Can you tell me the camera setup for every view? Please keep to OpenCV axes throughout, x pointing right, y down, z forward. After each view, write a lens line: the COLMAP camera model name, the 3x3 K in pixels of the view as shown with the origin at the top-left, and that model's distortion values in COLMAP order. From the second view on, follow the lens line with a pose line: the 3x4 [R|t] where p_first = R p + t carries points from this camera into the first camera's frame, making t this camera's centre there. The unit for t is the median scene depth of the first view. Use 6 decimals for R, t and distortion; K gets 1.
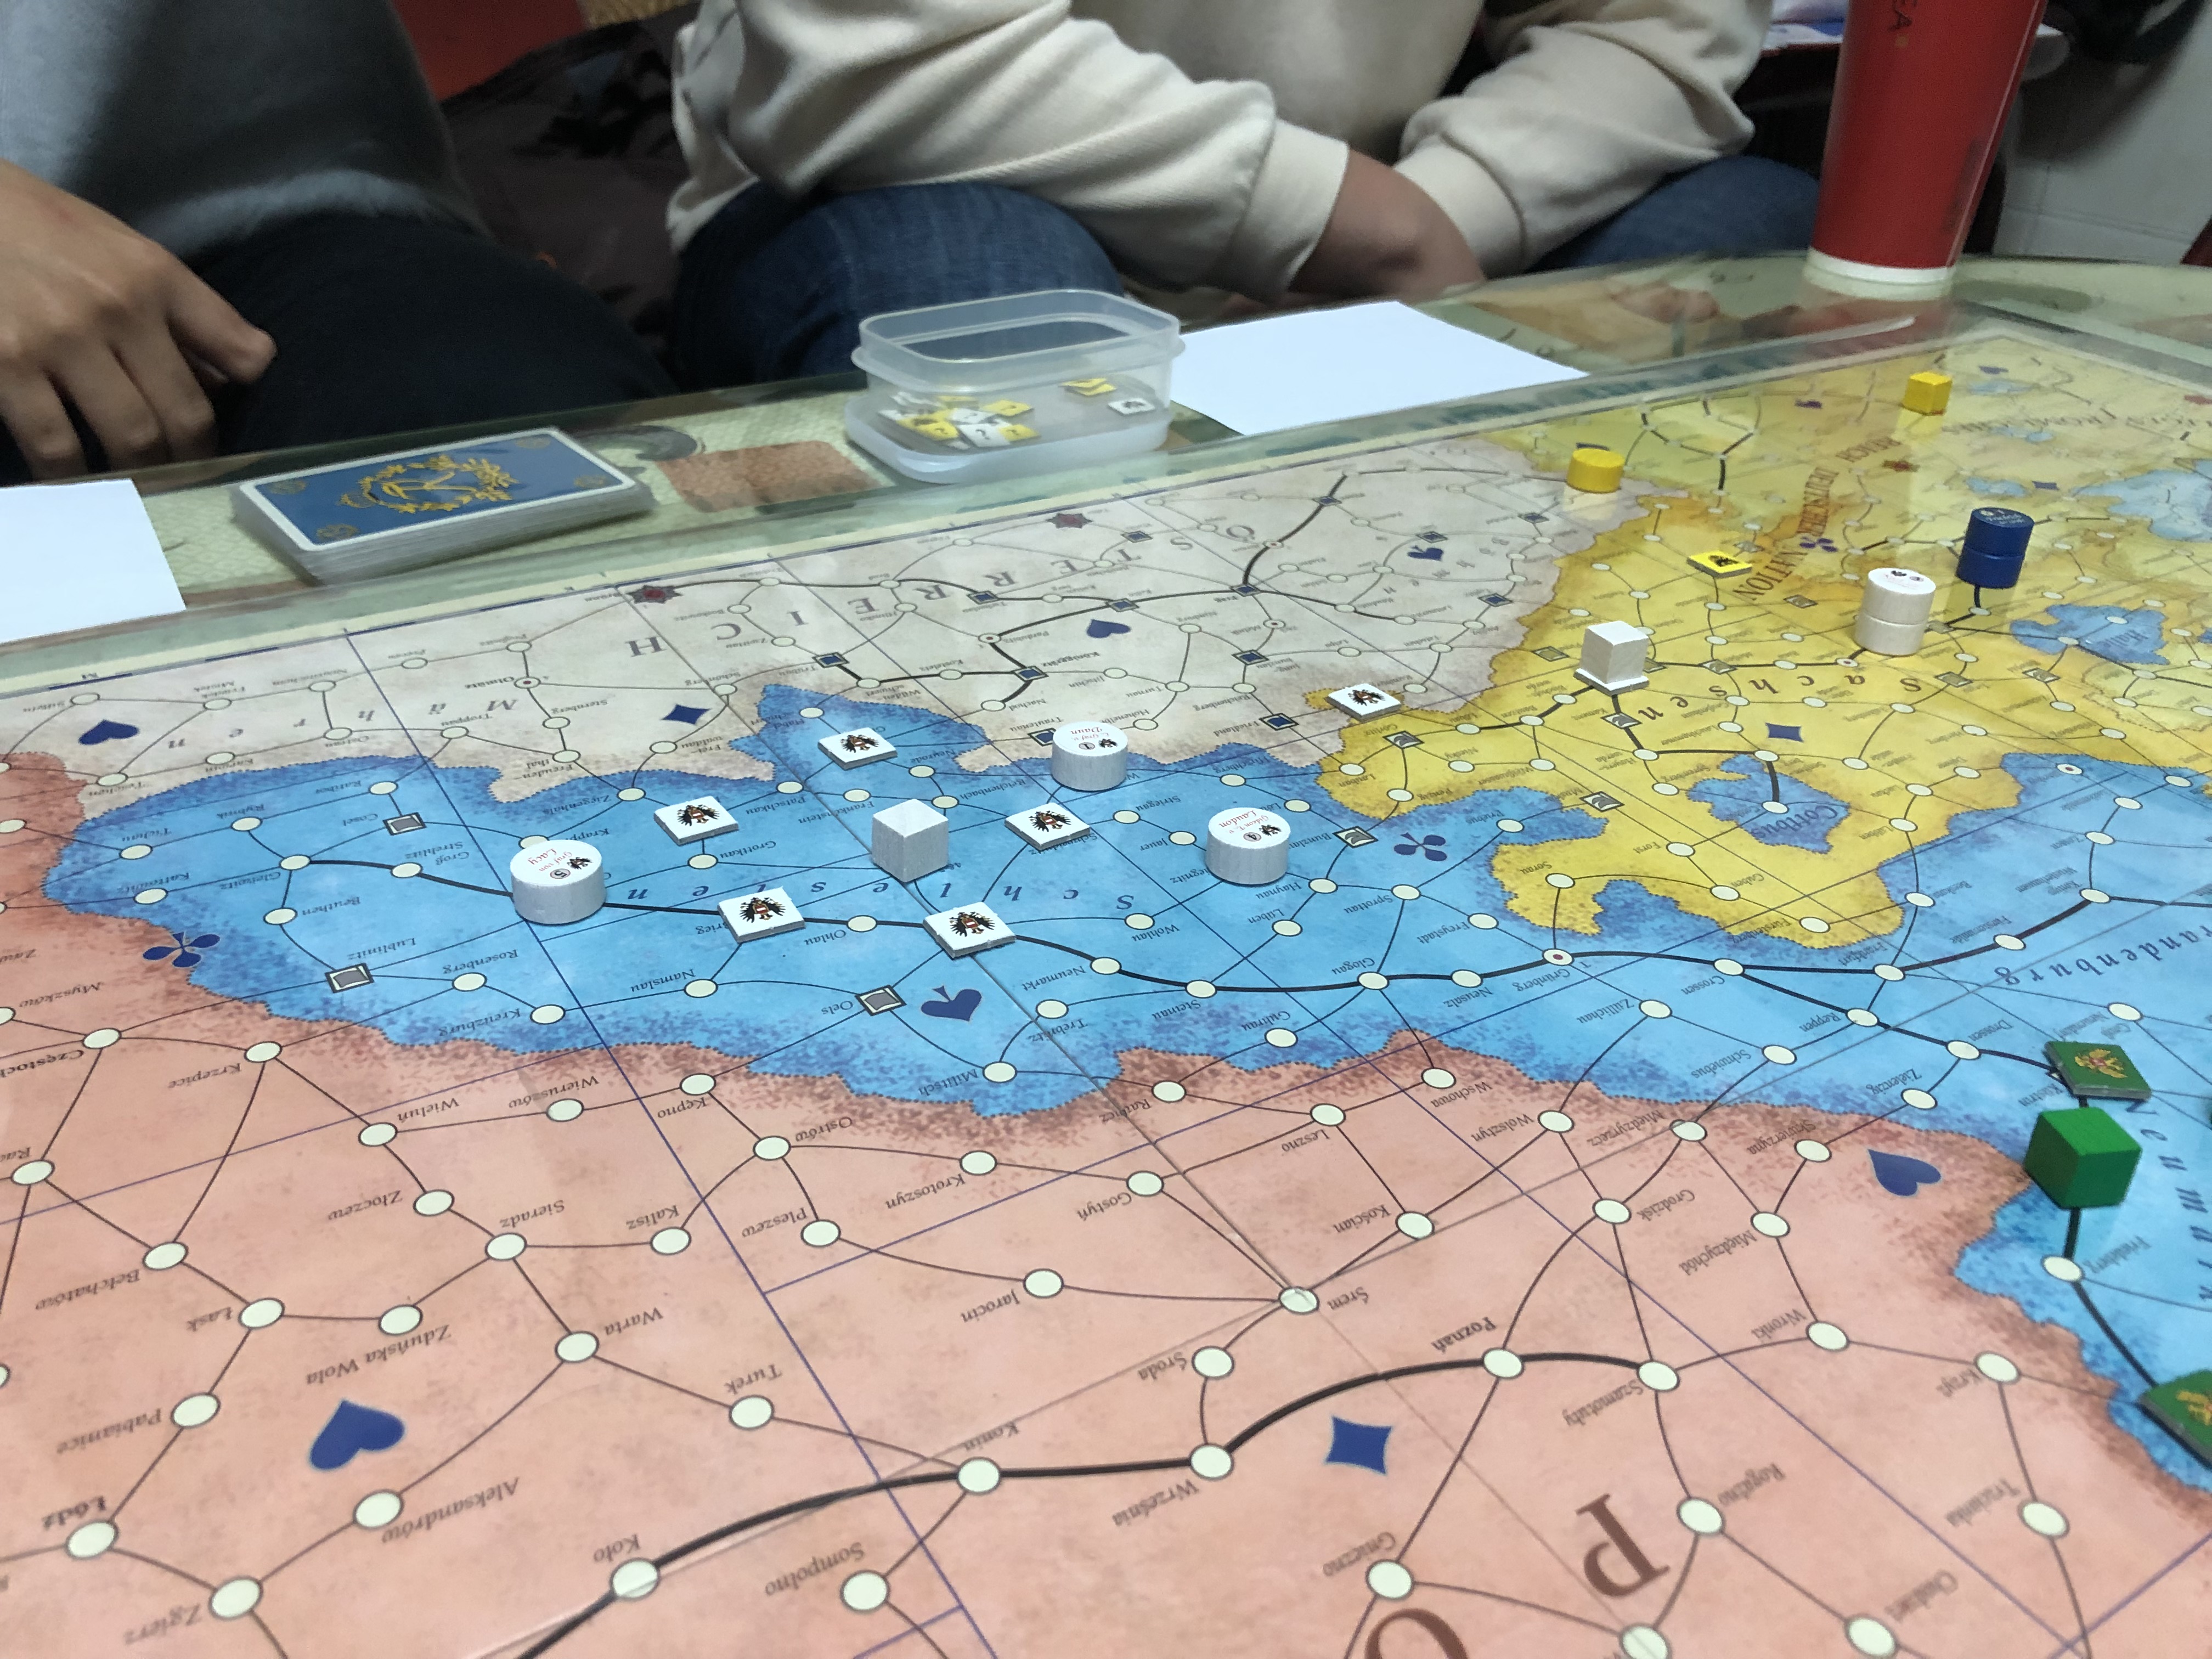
lens RADIAL K [[1795.1, 0, 1088.0], [0, 1795.1, 840.7], [0, 0, 1]] dist [0.013678, -0.030010]
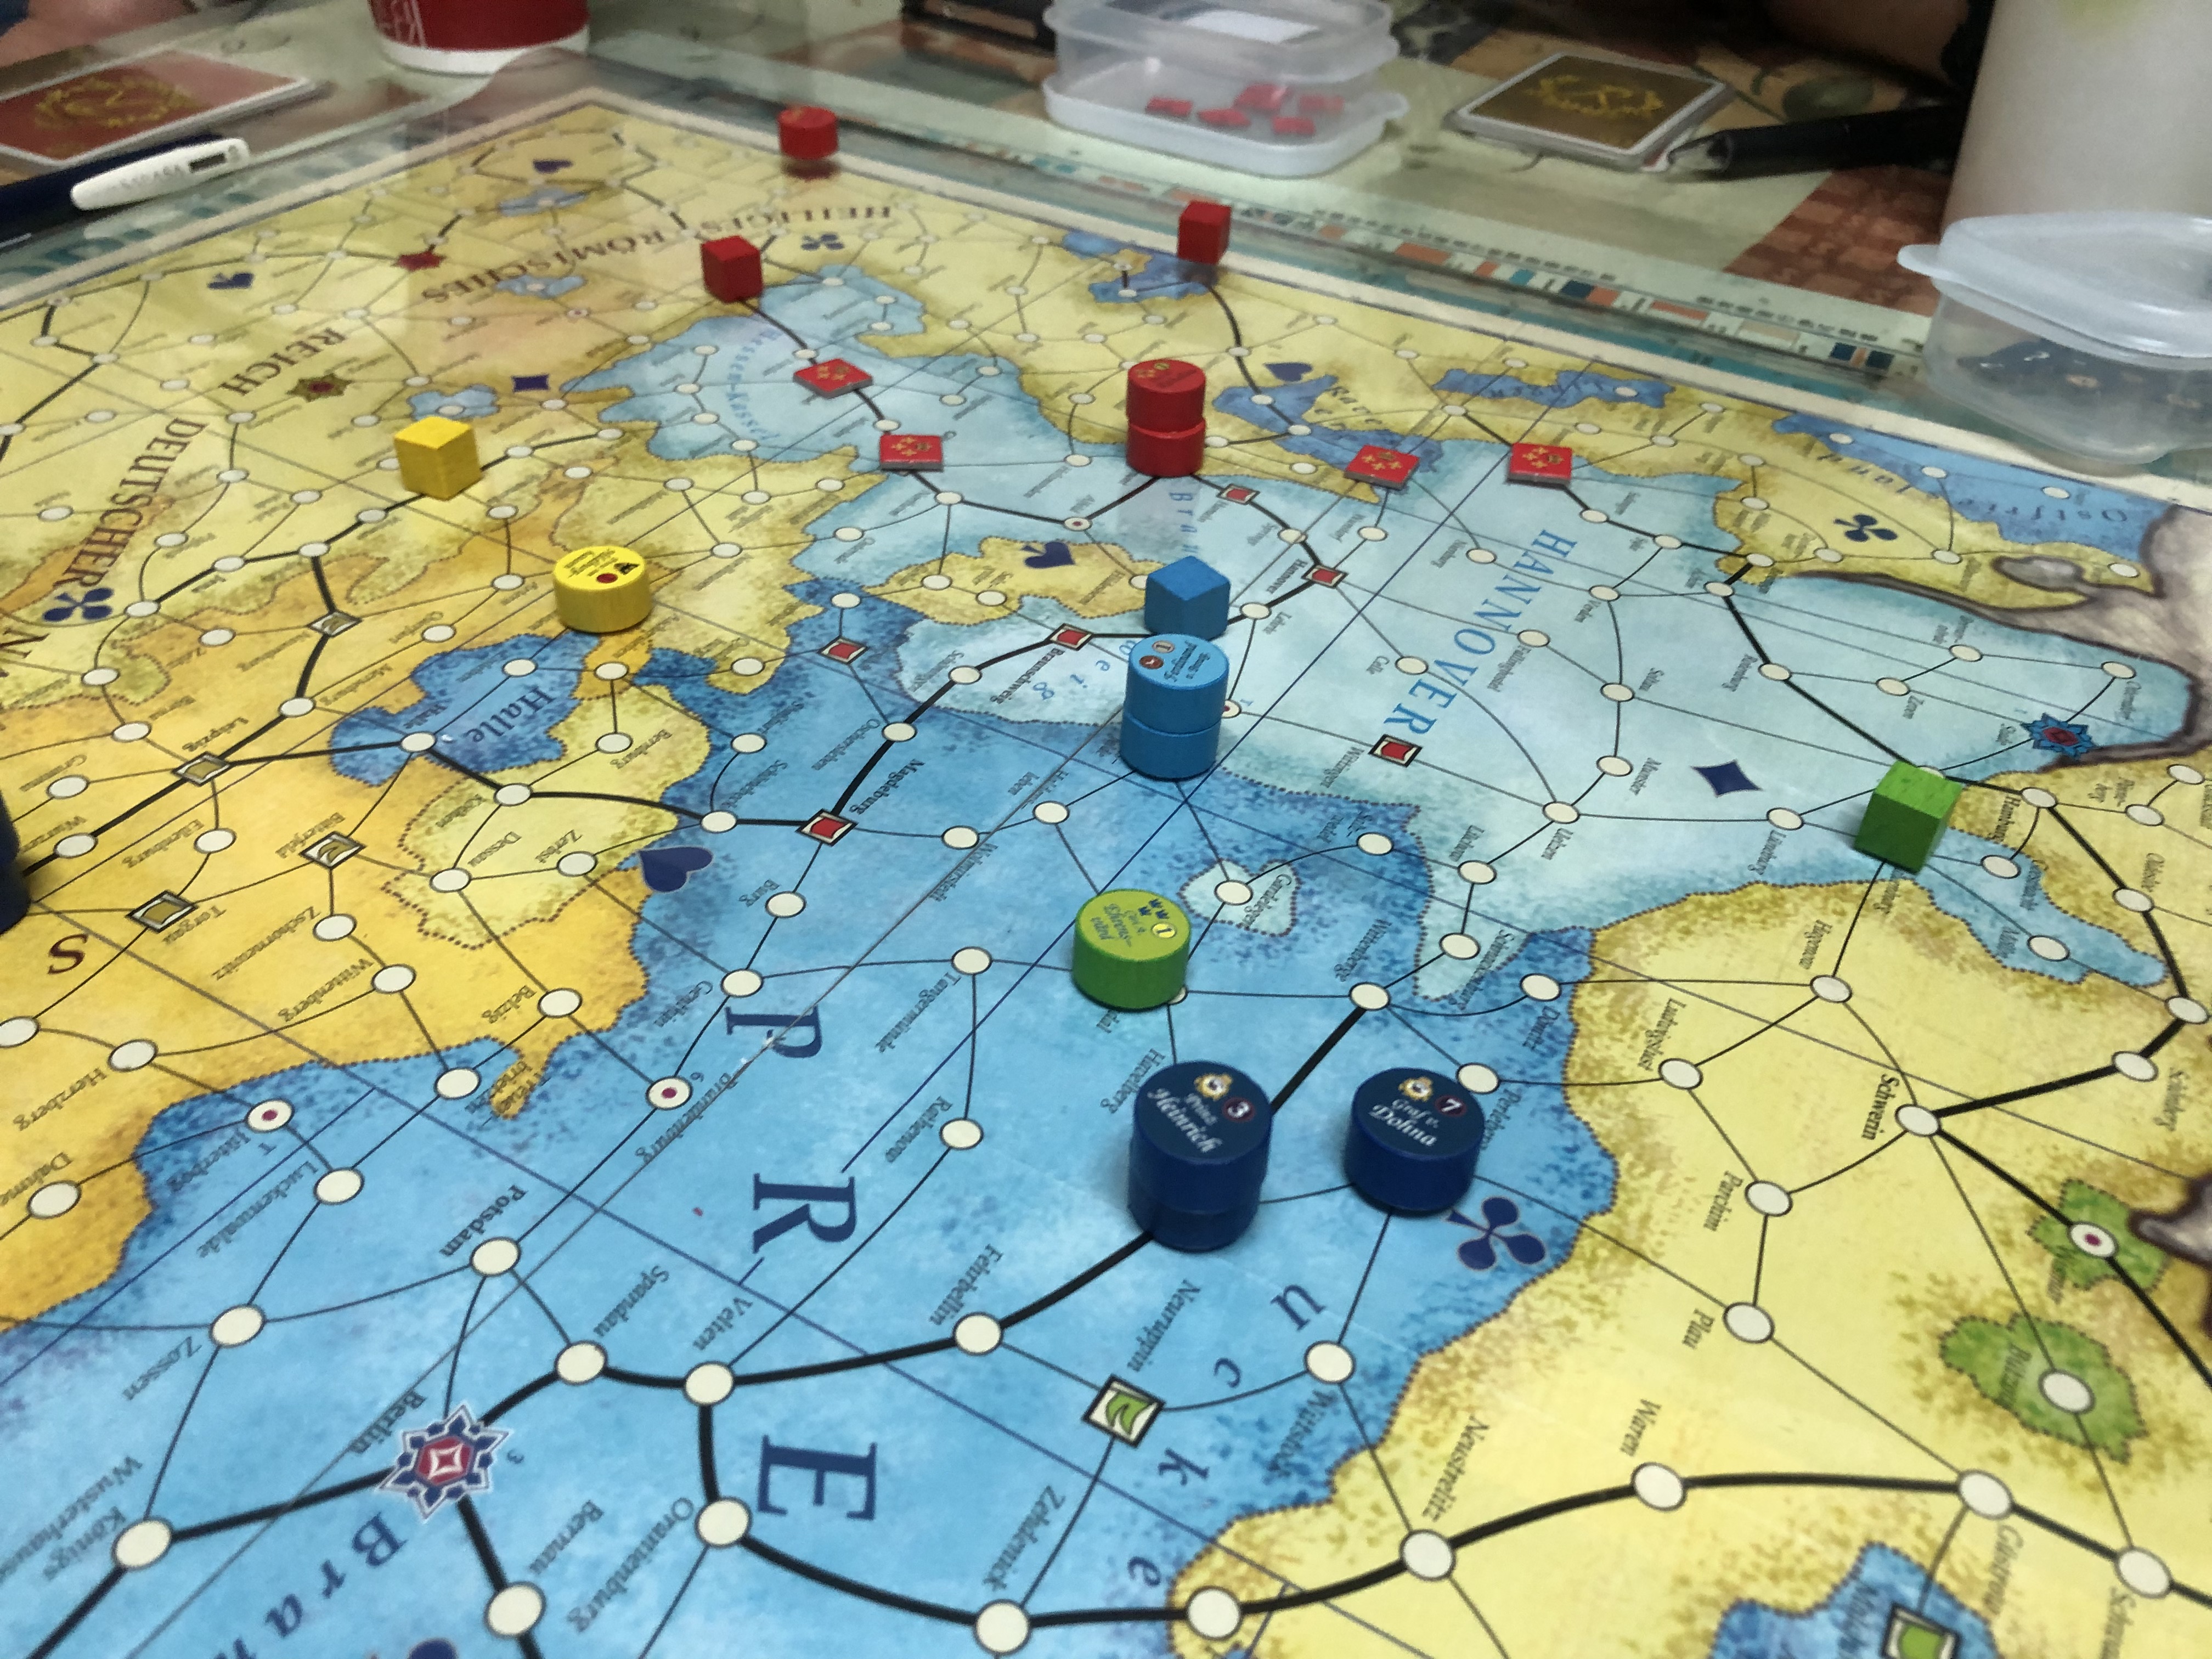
lens RADIAL K [[1795.1, 0, 1083.1], [0, 1795.1, 846.1], [0, 0, 1]] dist [0.013678, -0.030010]
pose [[0.882358, -0.289559, 0.370946, 0.635967], [0.224837, 0.951888, 0.208226, -0.193271], [-0.413393, -0.100327, 0.905009, 0.436258]]
